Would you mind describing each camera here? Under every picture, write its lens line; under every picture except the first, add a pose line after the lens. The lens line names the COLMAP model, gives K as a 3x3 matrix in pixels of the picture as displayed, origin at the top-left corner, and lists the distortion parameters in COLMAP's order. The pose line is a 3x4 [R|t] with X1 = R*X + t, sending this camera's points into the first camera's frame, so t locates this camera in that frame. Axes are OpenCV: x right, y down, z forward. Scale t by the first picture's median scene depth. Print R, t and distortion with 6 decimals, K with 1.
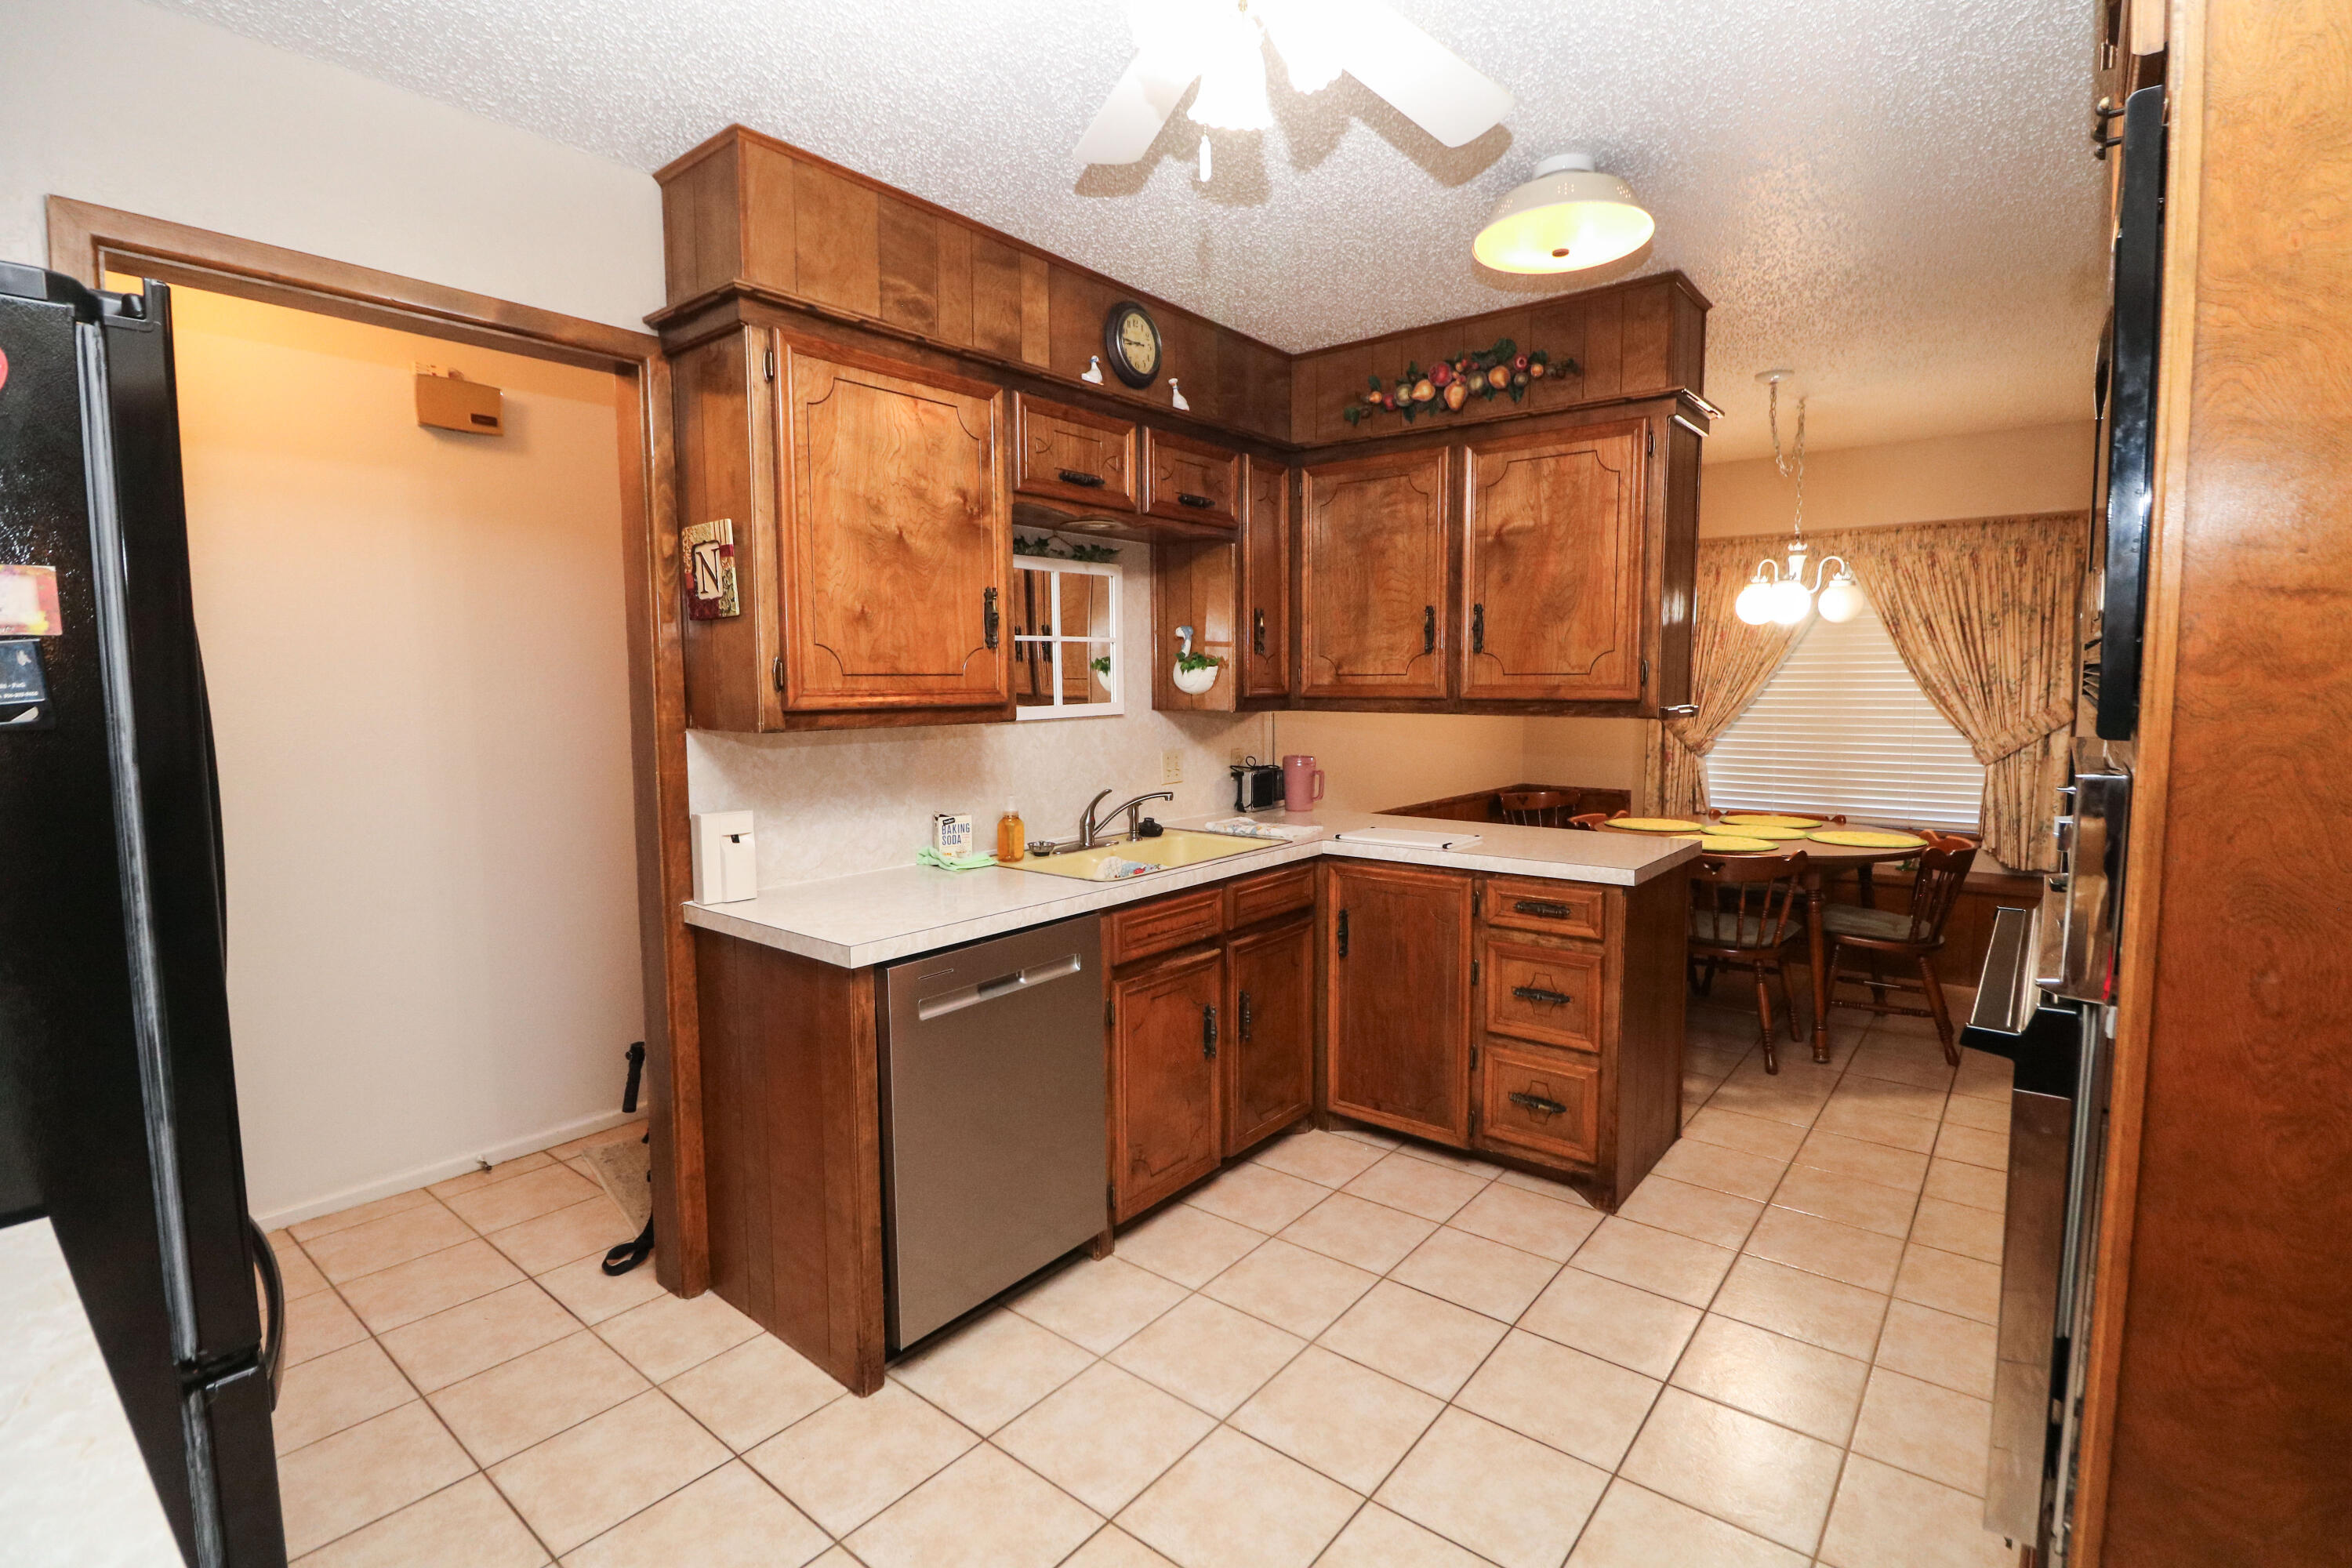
lens RADIAL K [[1092.5, 0, 1187.1], [0, 1092.5, 769.4], [0, 0, 1]] dist [-0.013714, -0.000240]
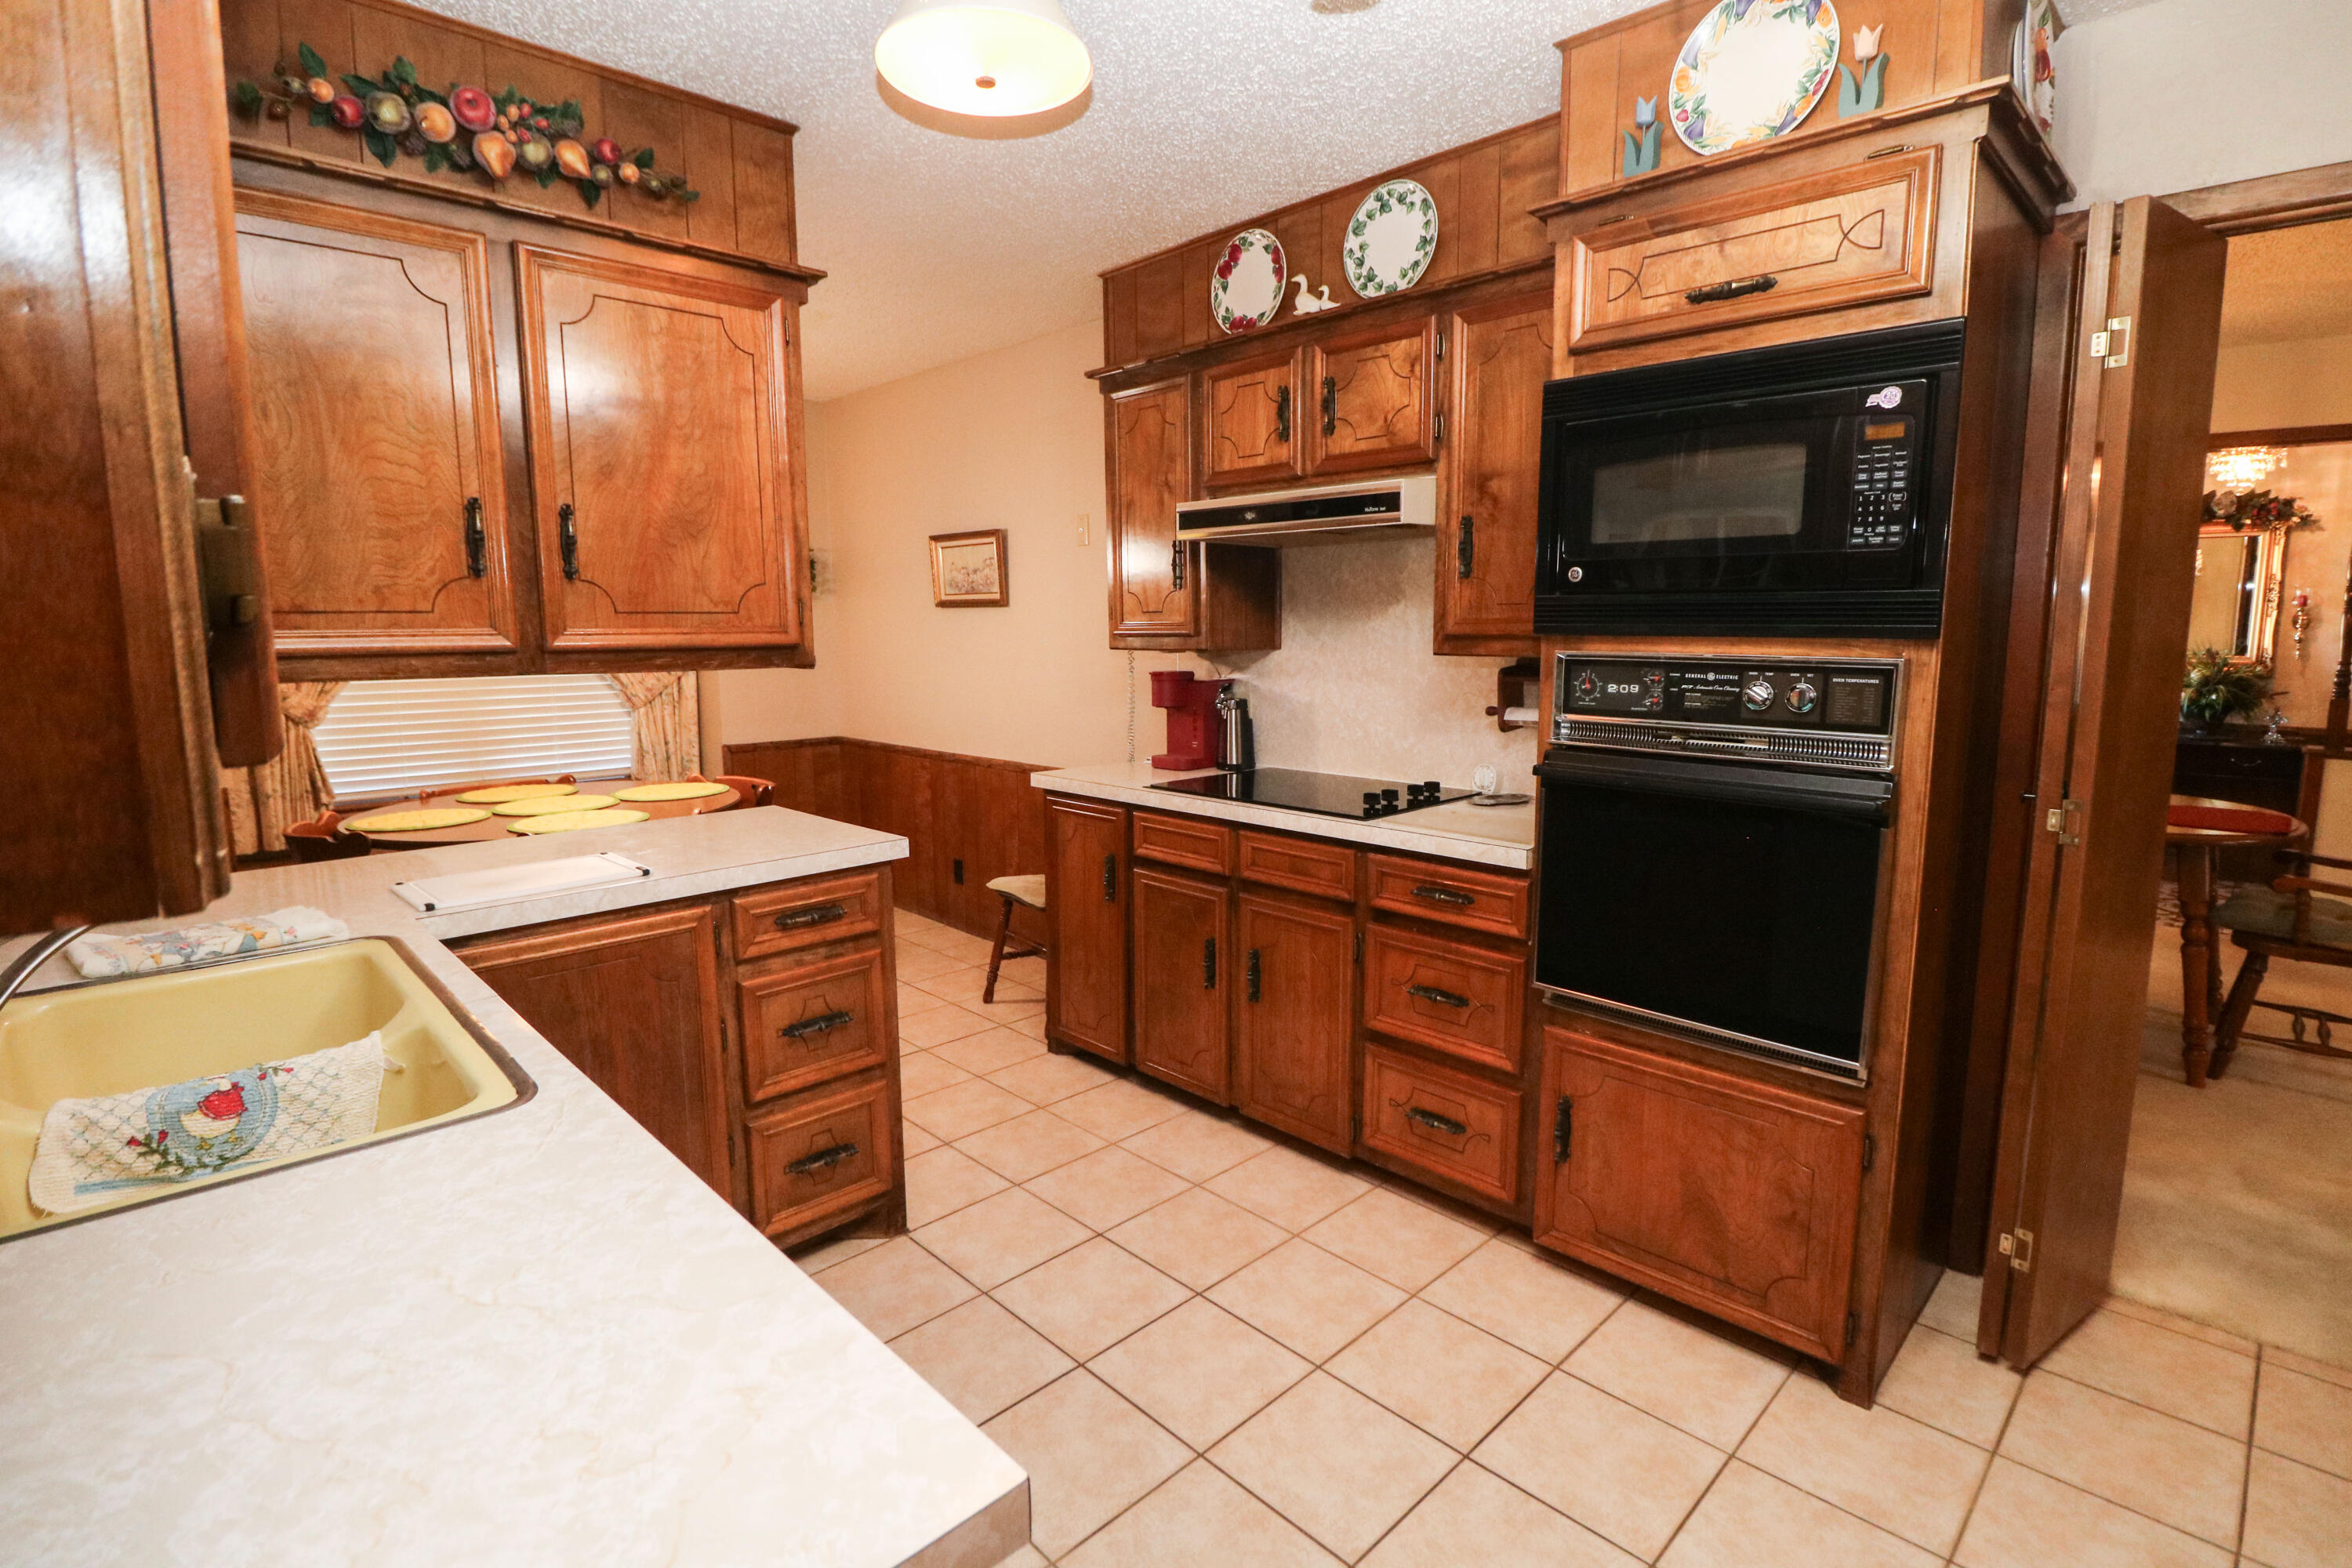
lens RADIAL K [[1115.1, 0, 1158.0], [0, 1115.1, 770.2], [0, 0, 1]] dist [0.000279, -0.000337]
pose [[0.128343, -0.128775, 0.983334, -0.244841], [0.089032, 0.989026, 0.117900, -0.027264], [-0.987725, 0.072417, 0.138399, 0.379185]]
